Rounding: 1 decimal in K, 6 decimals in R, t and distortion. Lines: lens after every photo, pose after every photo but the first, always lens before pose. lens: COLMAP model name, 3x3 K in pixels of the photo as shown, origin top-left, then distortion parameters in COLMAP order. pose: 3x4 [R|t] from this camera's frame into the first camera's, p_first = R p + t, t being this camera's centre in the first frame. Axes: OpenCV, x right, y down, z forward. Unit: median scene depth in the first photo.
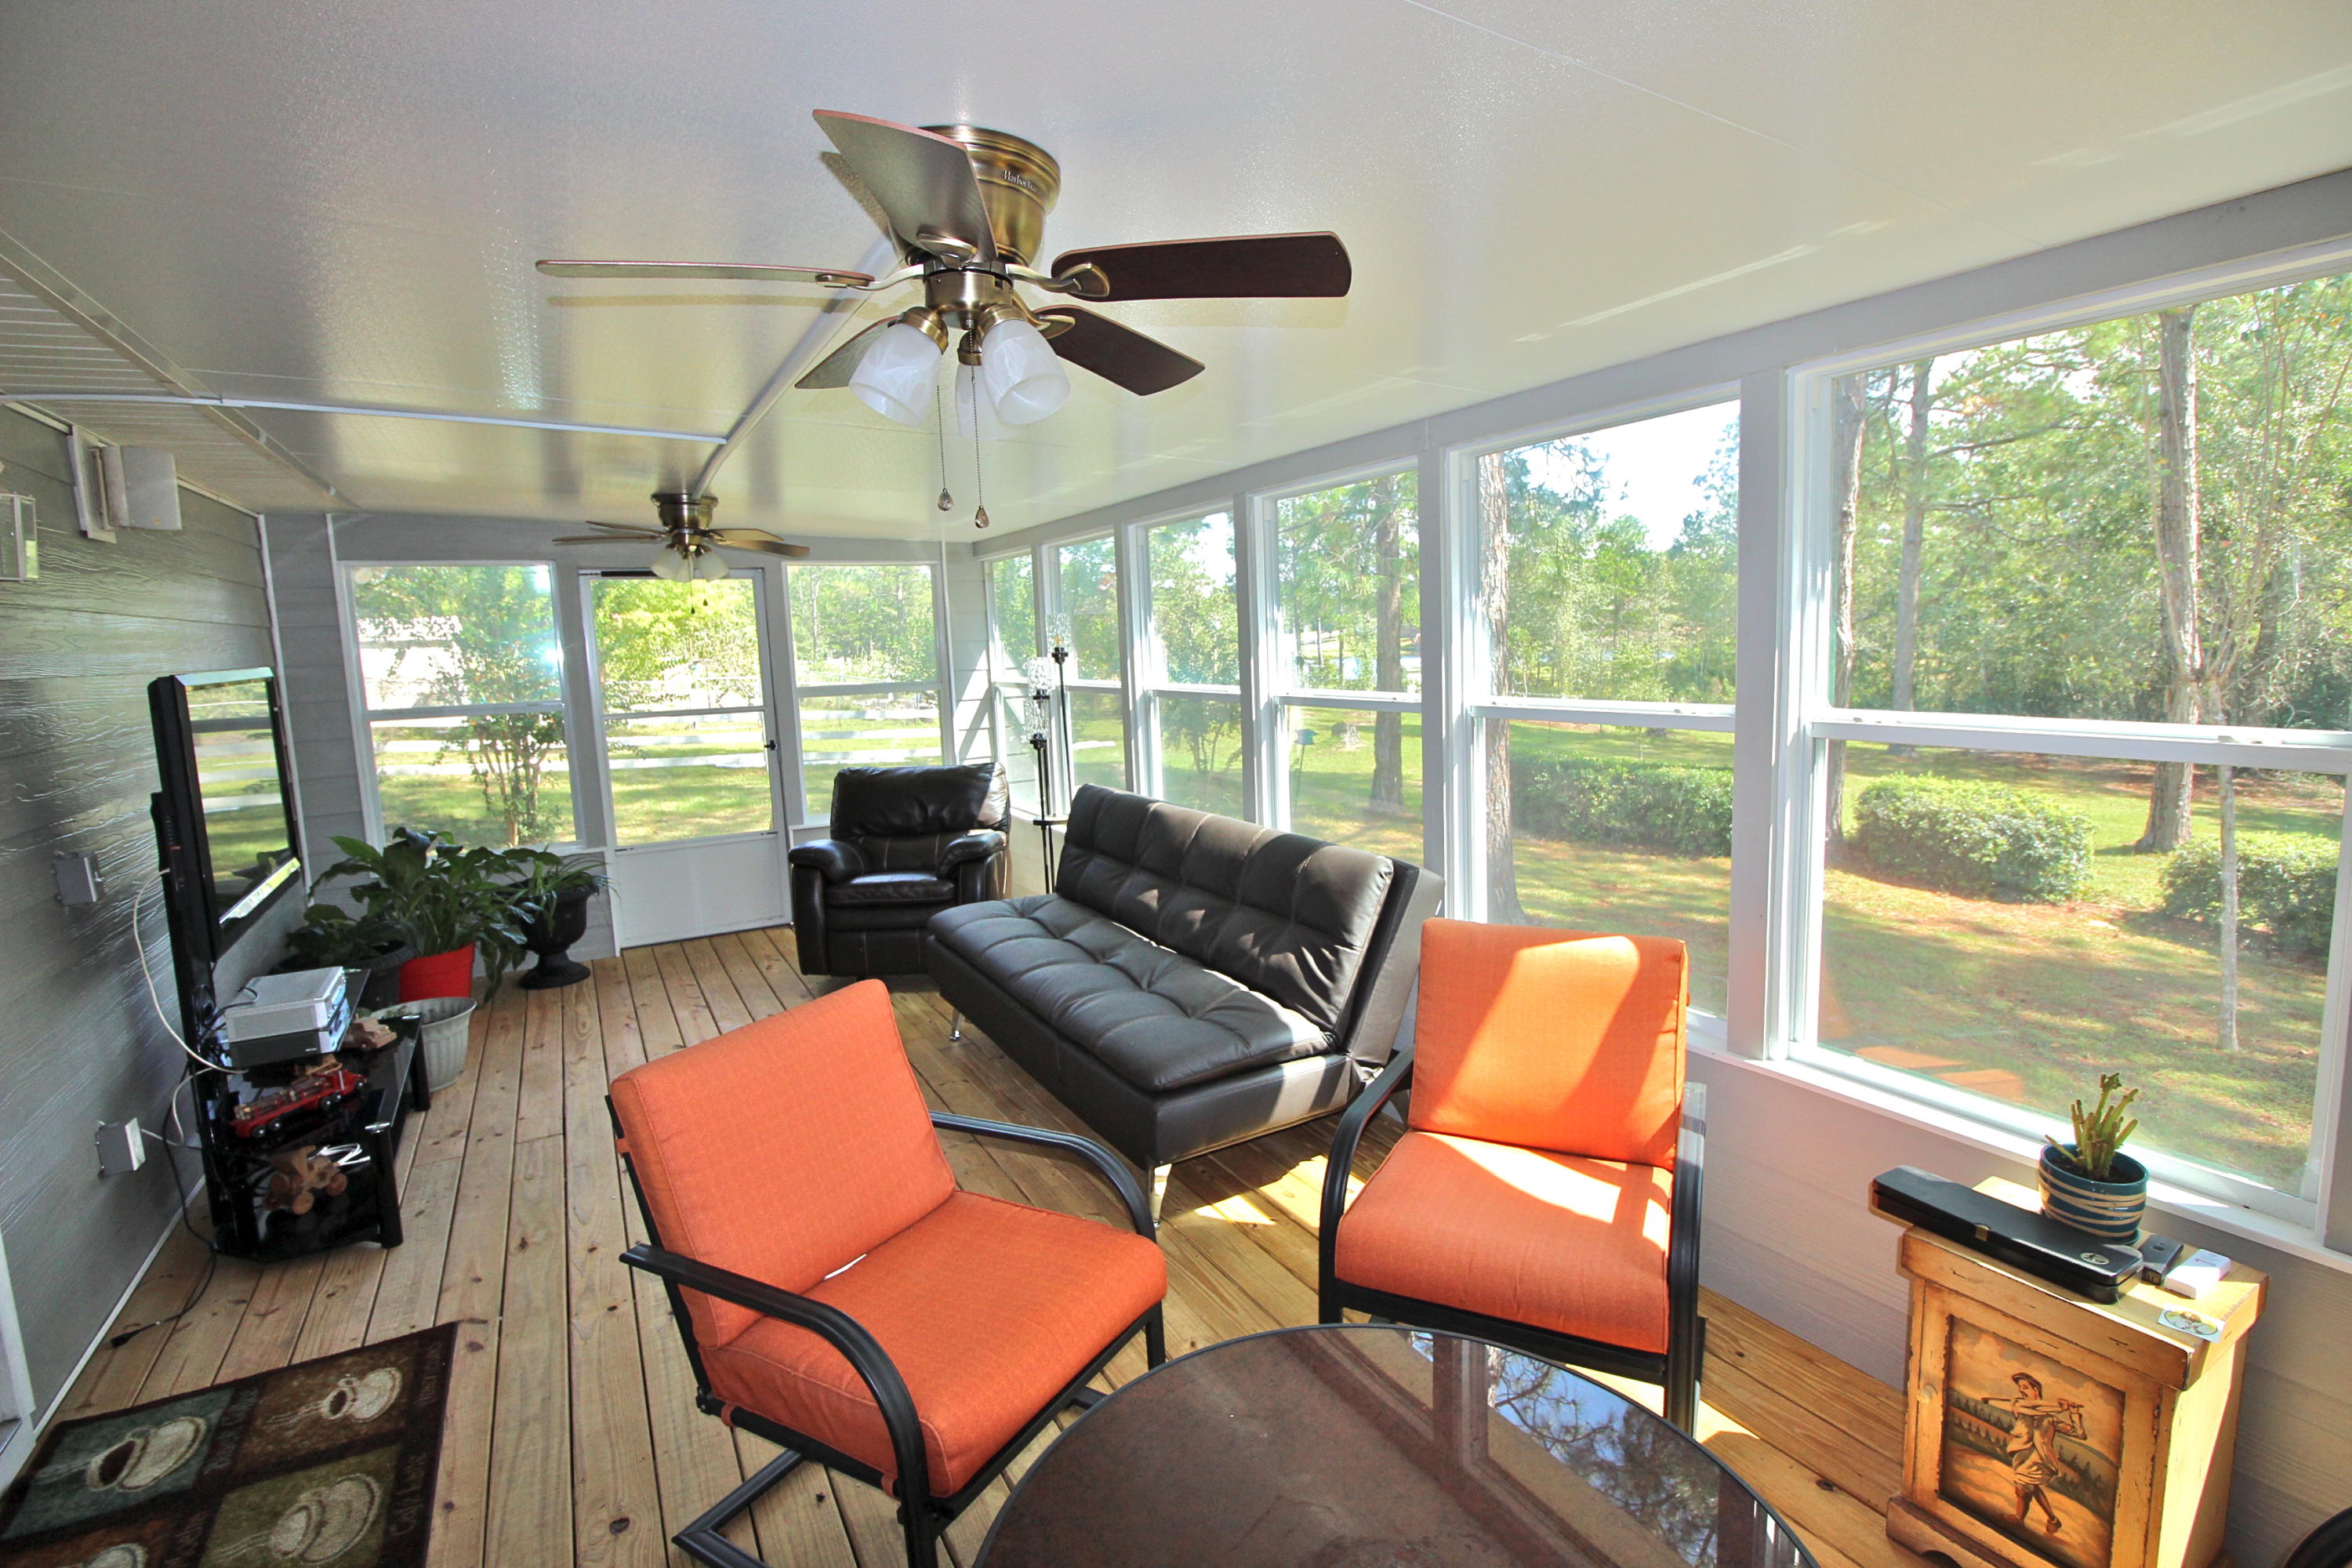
lens RADIAL K [[1089.7, 0, 1179.1], [0, 1089.7, 768.3], [0, 0, 1]] dist [-0.021362, -0.000642]
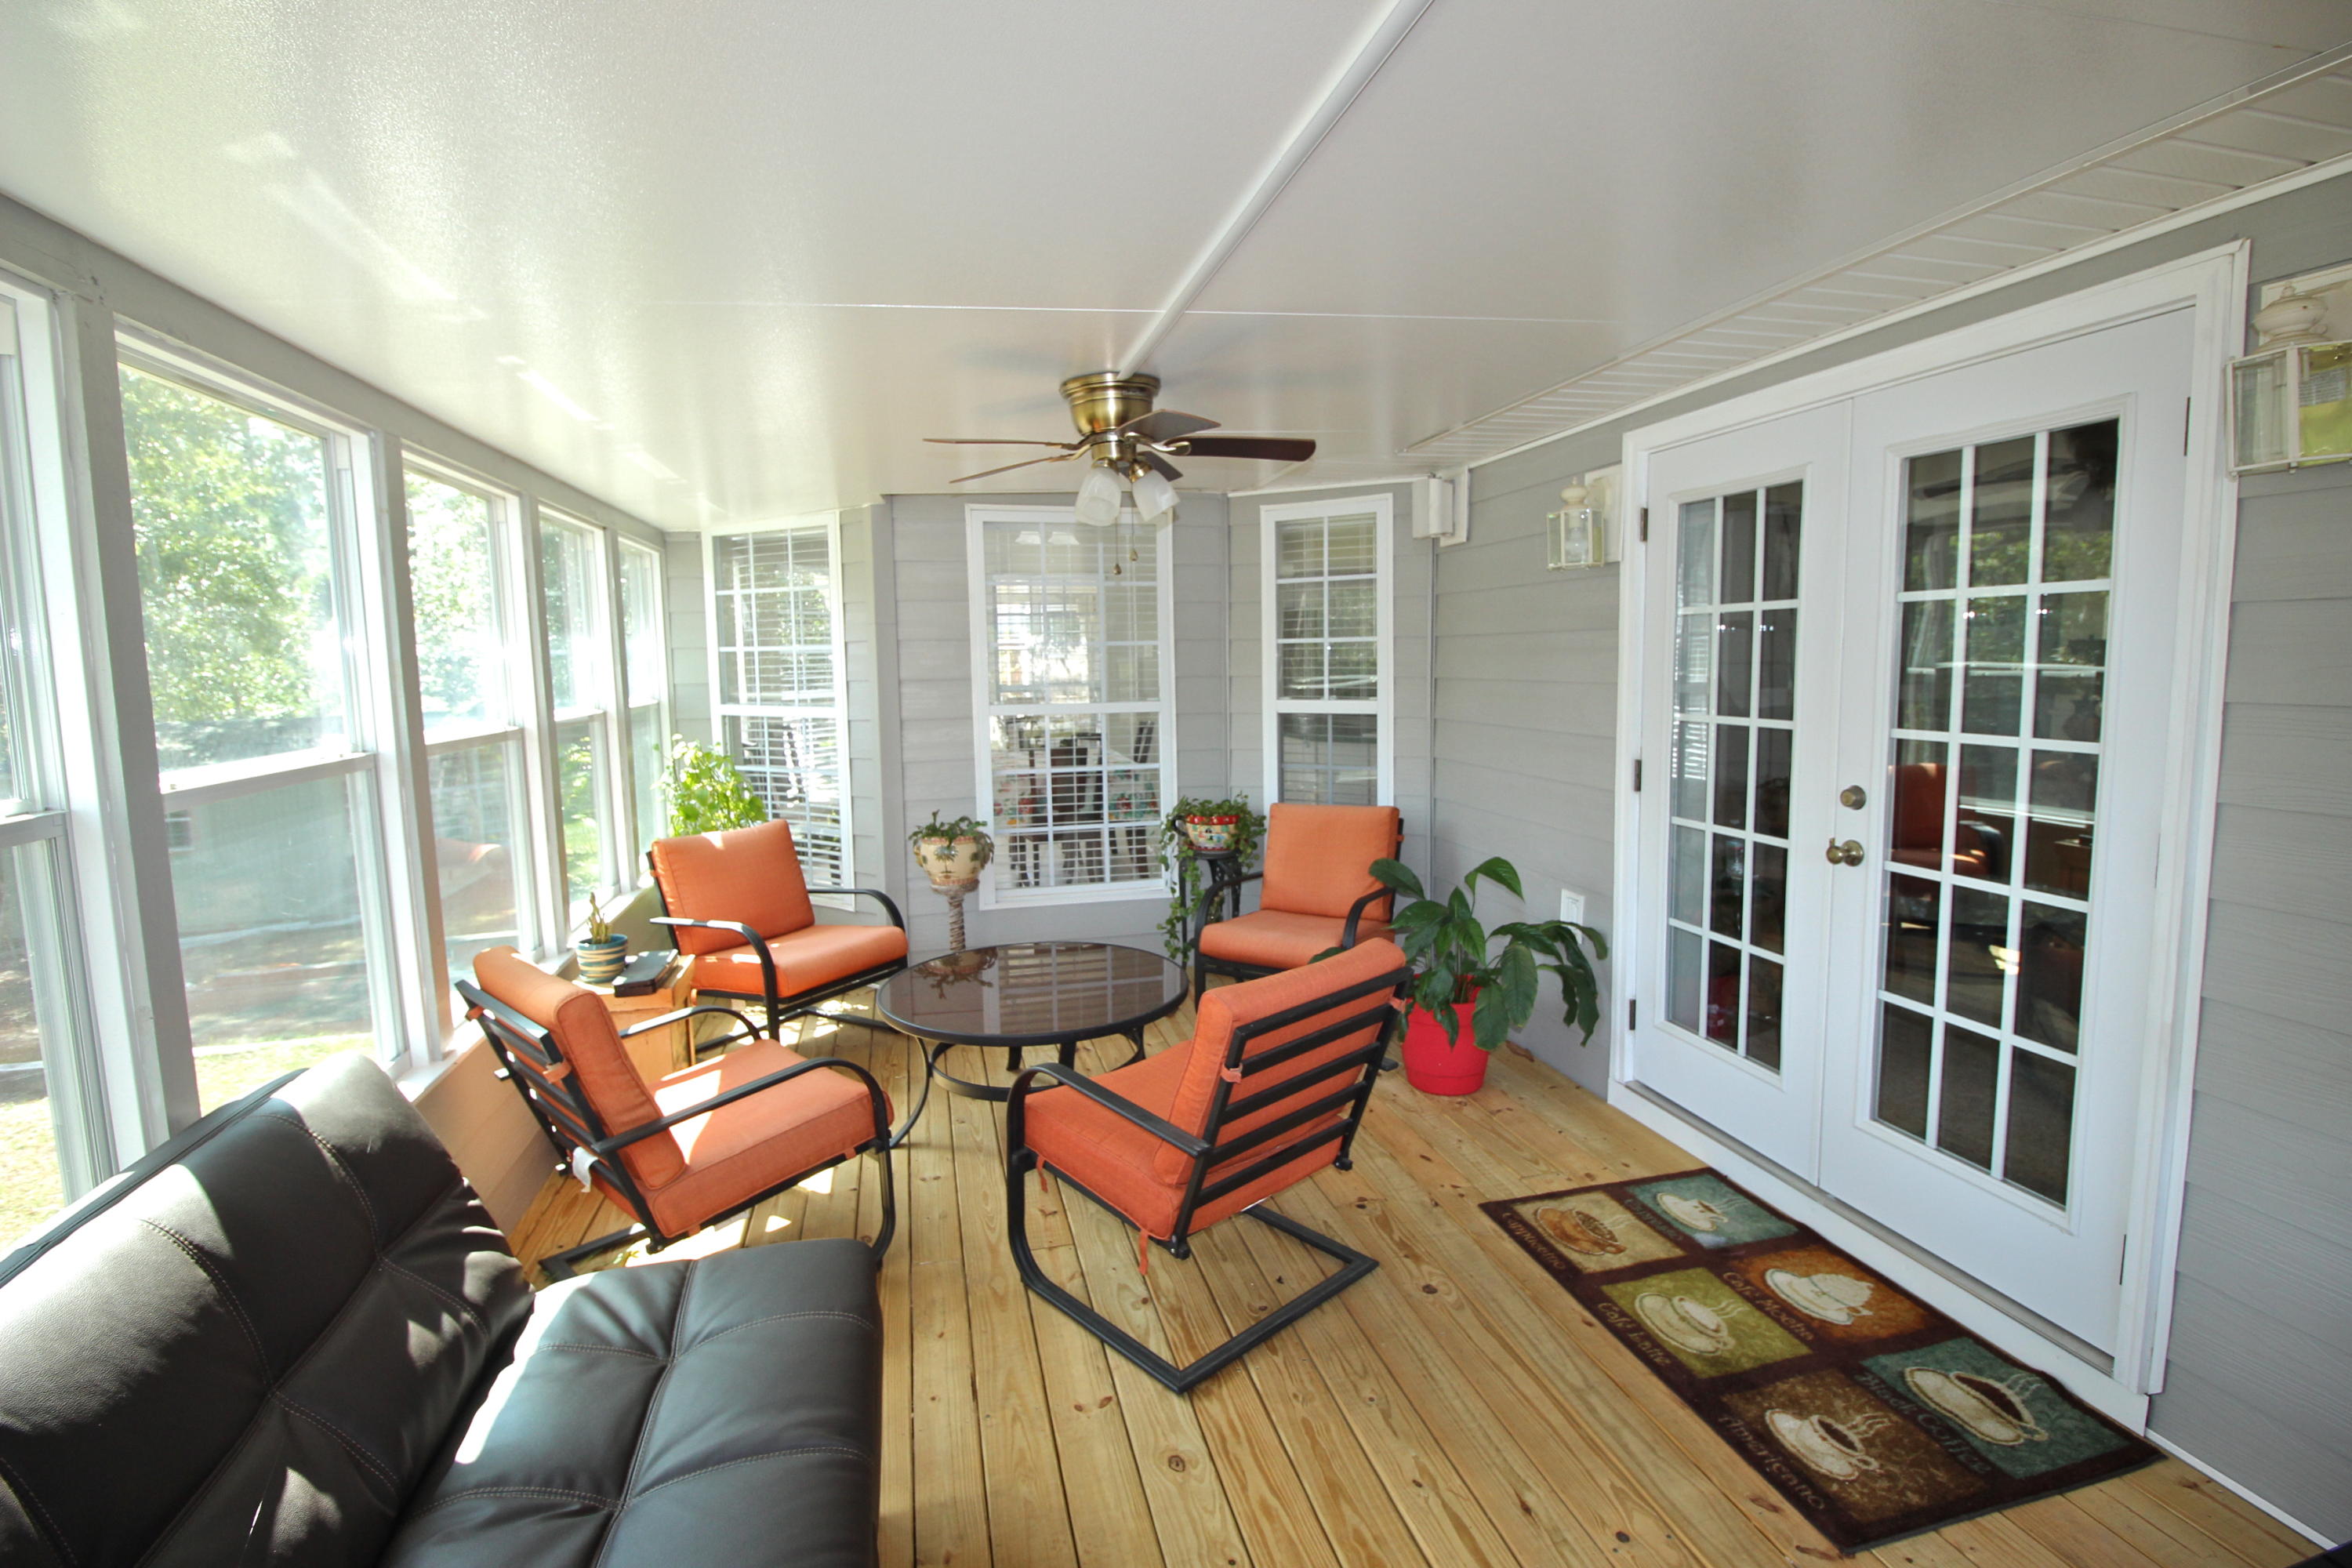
lens RADIAL K [[1089.7, 0, 1179.1], [0, 1089.7, 768.3], [0, 0, 1]] dist [-0.021362, -0.000642]
pose [[-0.961051, 0.030120, 0.274724, -0.540165], [0.092301, 0.971948, 0.216328, -0.200006], [-0.260502, 0.233260, -0.936872, 1.920087]]
